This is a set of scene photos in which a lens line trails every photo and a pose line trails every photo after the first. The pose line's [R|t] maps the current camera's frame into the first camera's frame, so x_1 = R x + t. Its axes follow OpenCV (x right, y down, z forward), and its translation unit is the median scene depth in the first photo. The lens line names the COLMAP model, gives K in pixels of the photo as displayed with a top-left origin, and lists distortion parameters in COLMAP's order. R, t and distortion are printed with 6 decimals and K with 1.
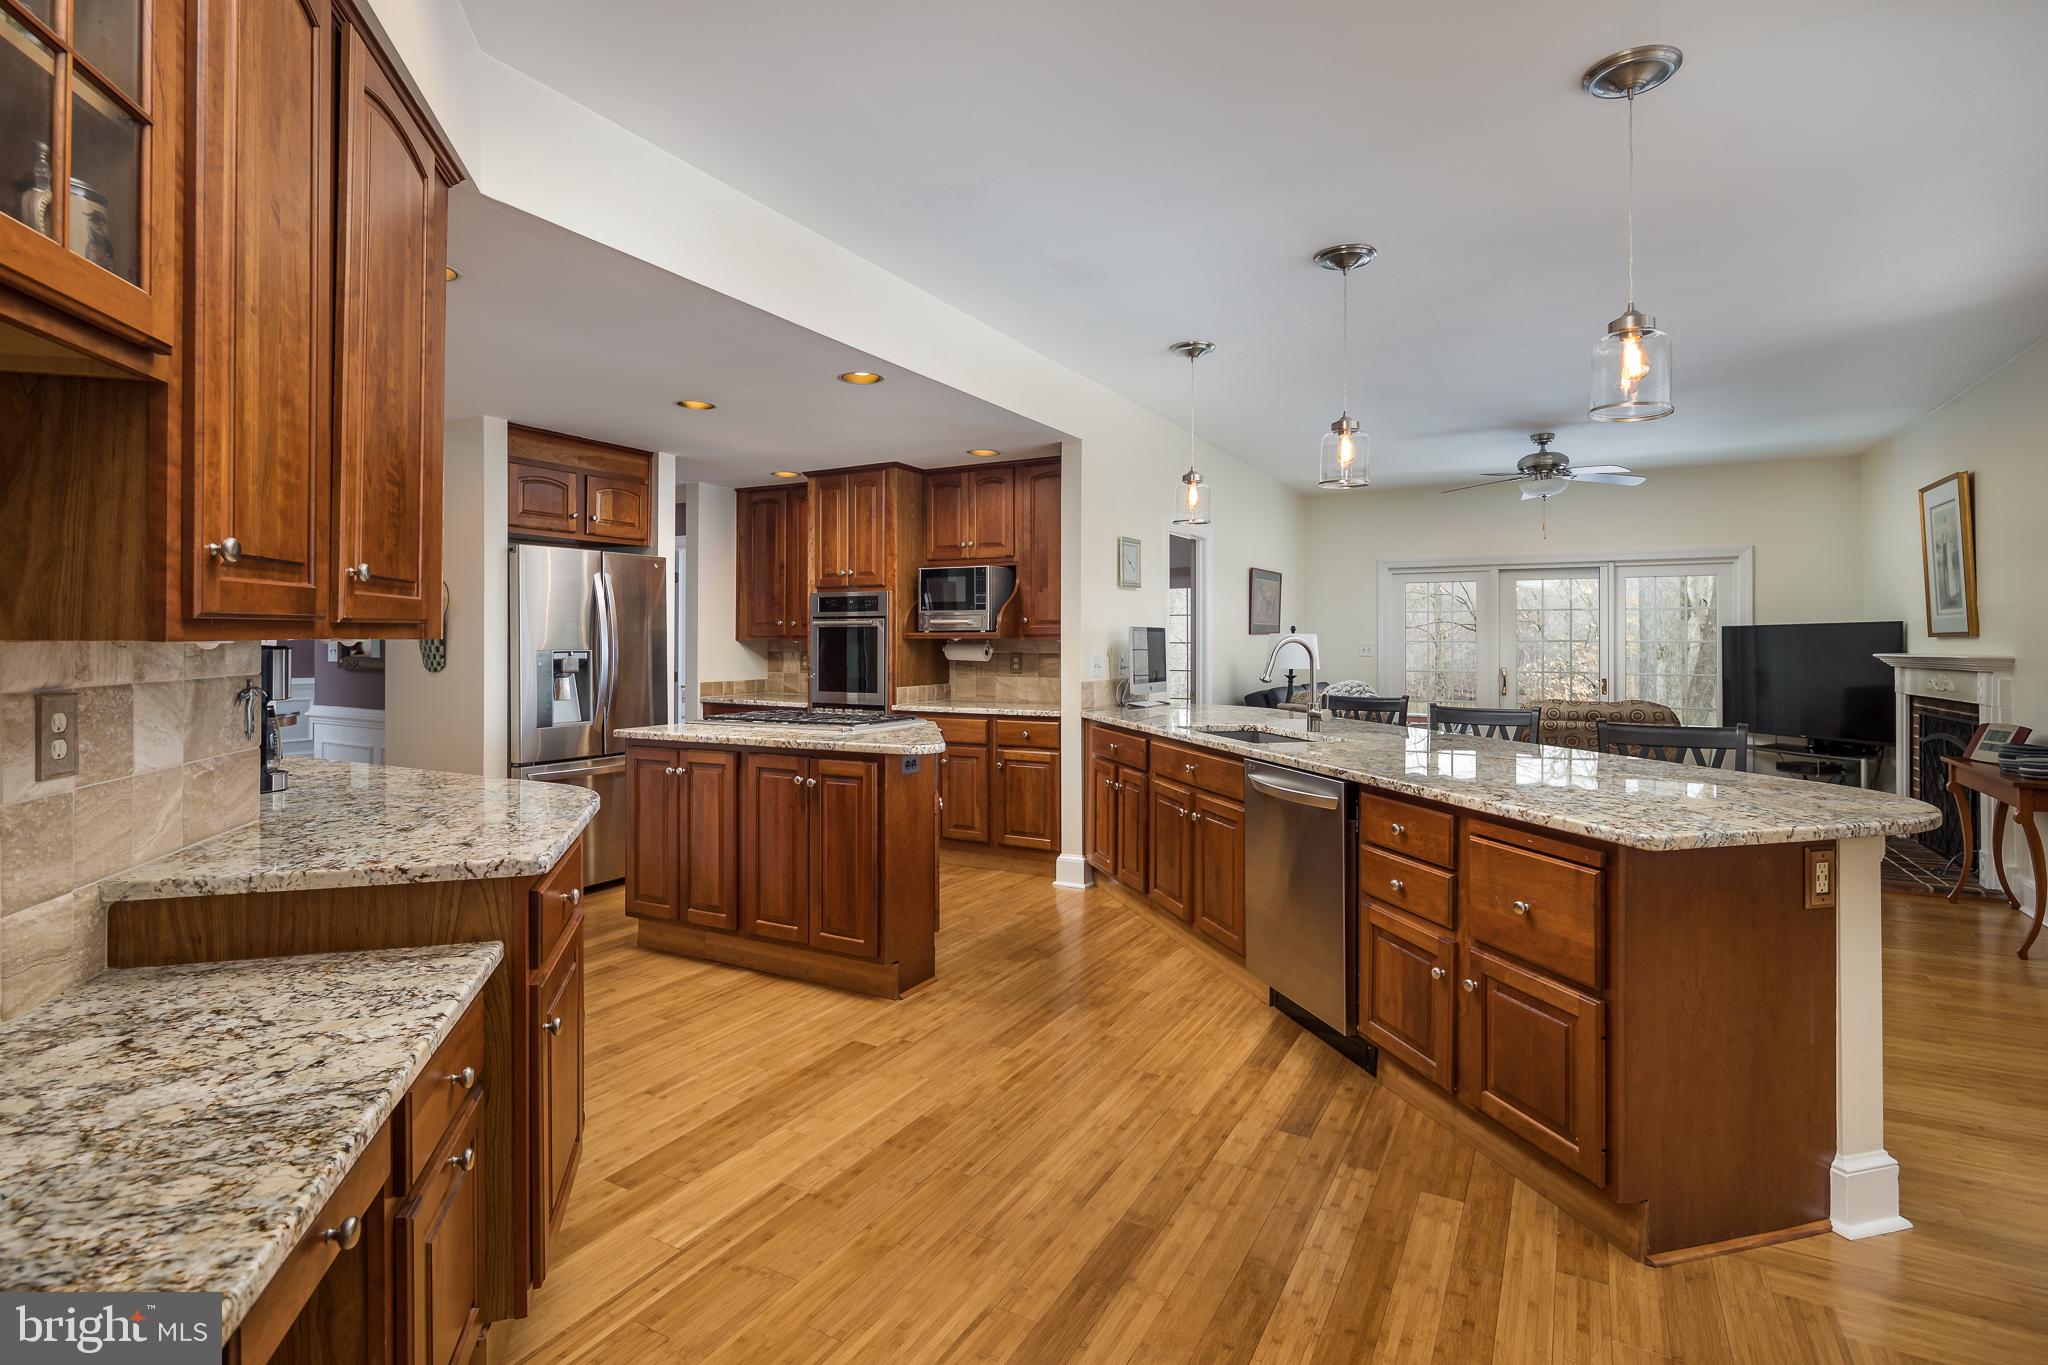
lens RADIAL K [[995.9, 0, 1026.3], [0, 995.9, 639.6], [0, 0, 1]] dist [-0.000325, -0.000629]
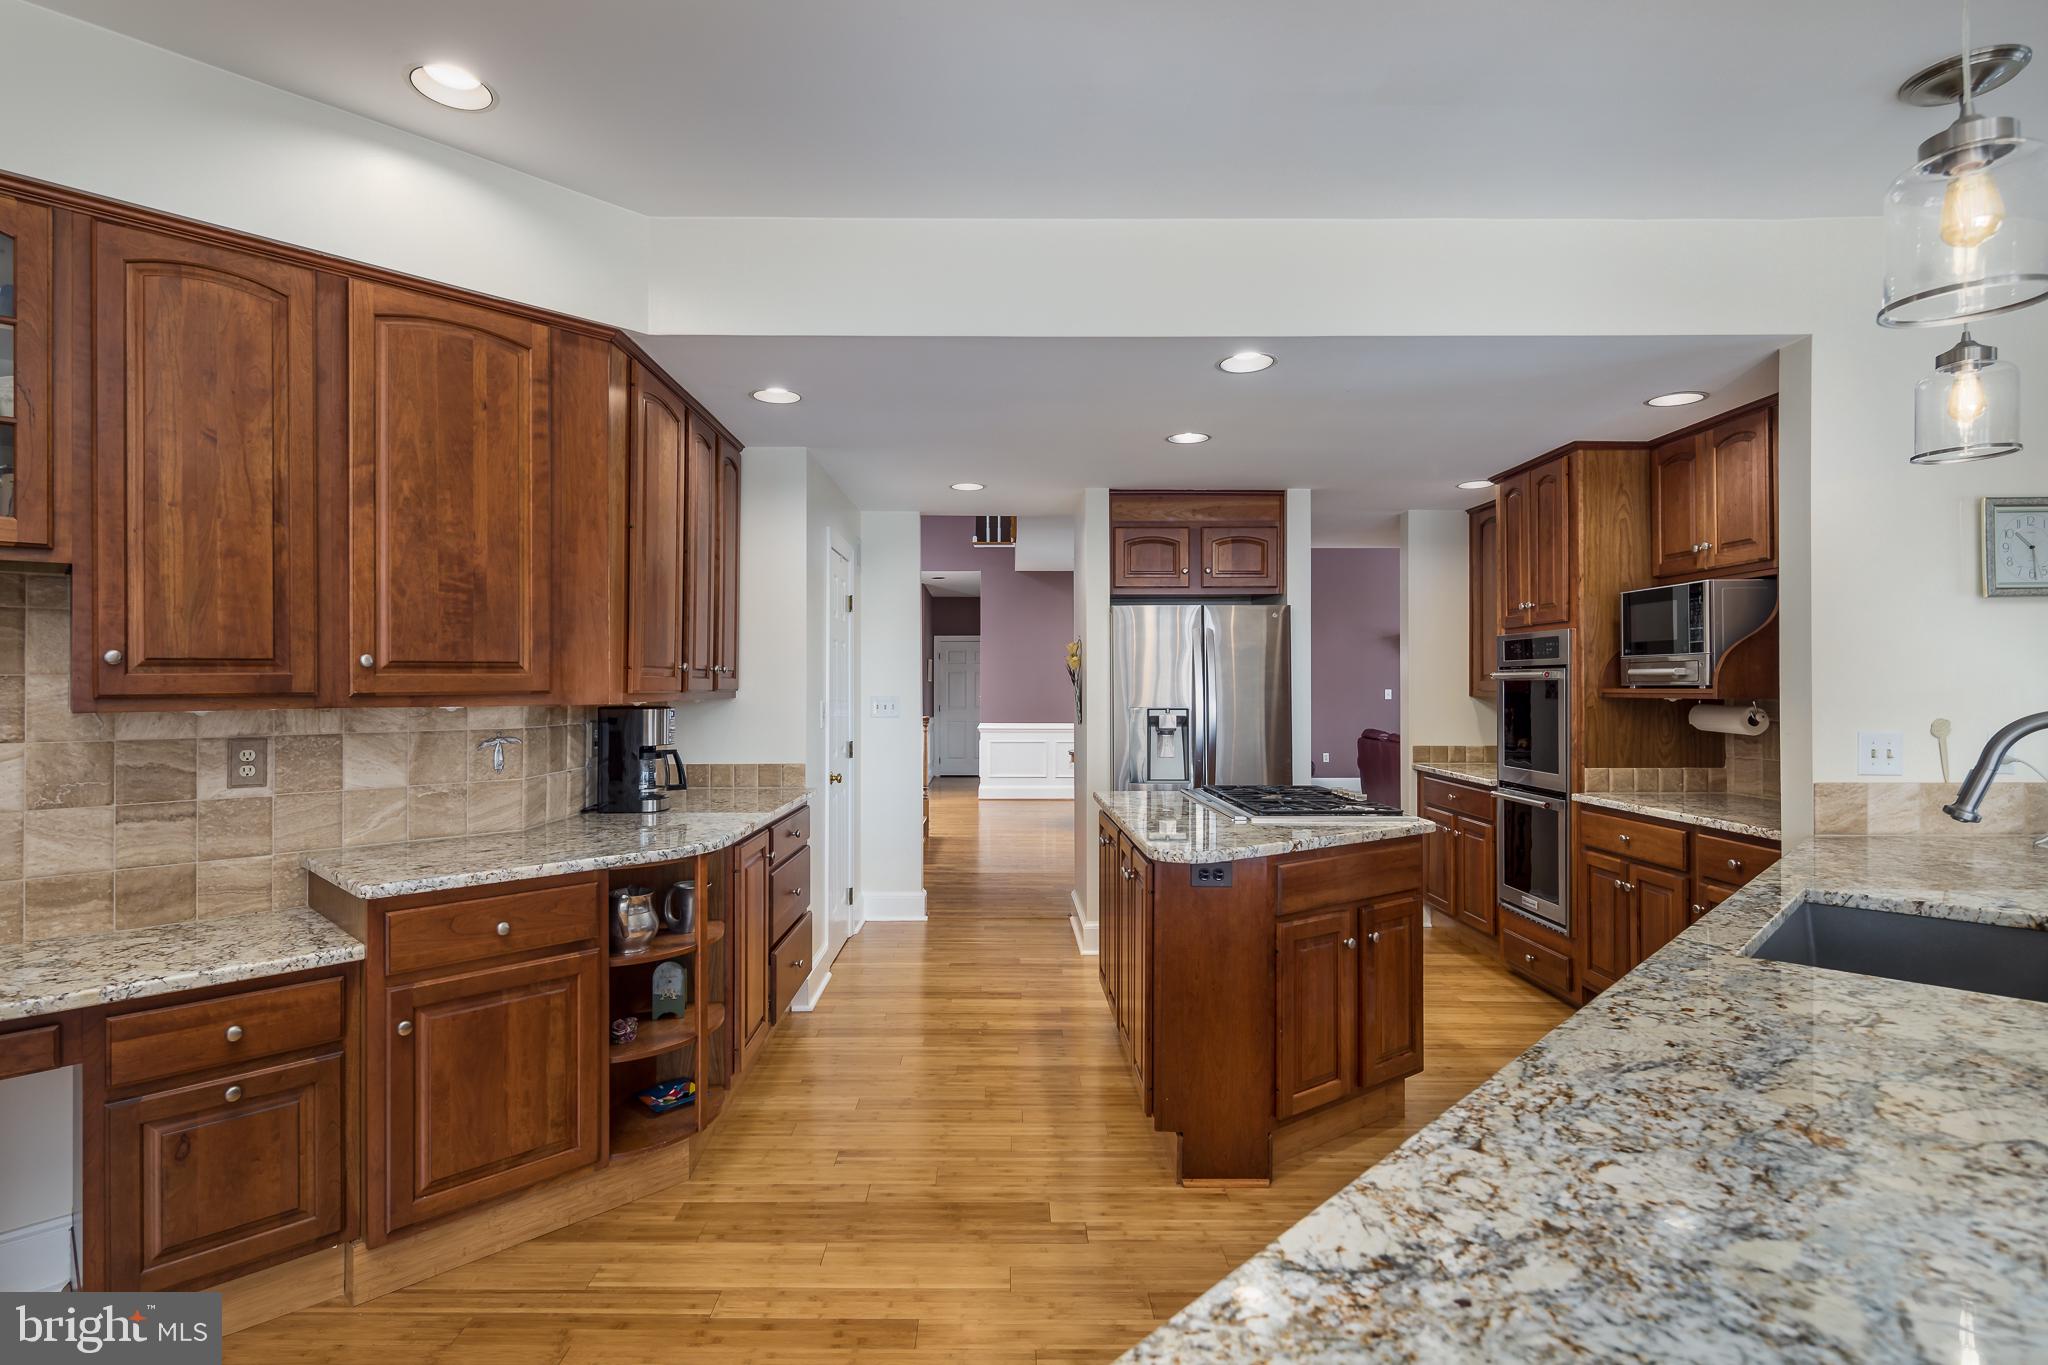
lens RADIAL K [[1015.6, 0, 1024.0], [0, 1015.6, 682.5], [0, 0, 1]] dist [-0.001070, -0.001194]
pose [[0.483818, -0.003284, -0.875163, 0.404239], [0.000420, 0.999994, -0.003521, -0.012225], [0.875169, 0.001336, 0.483816, 0.437225]]
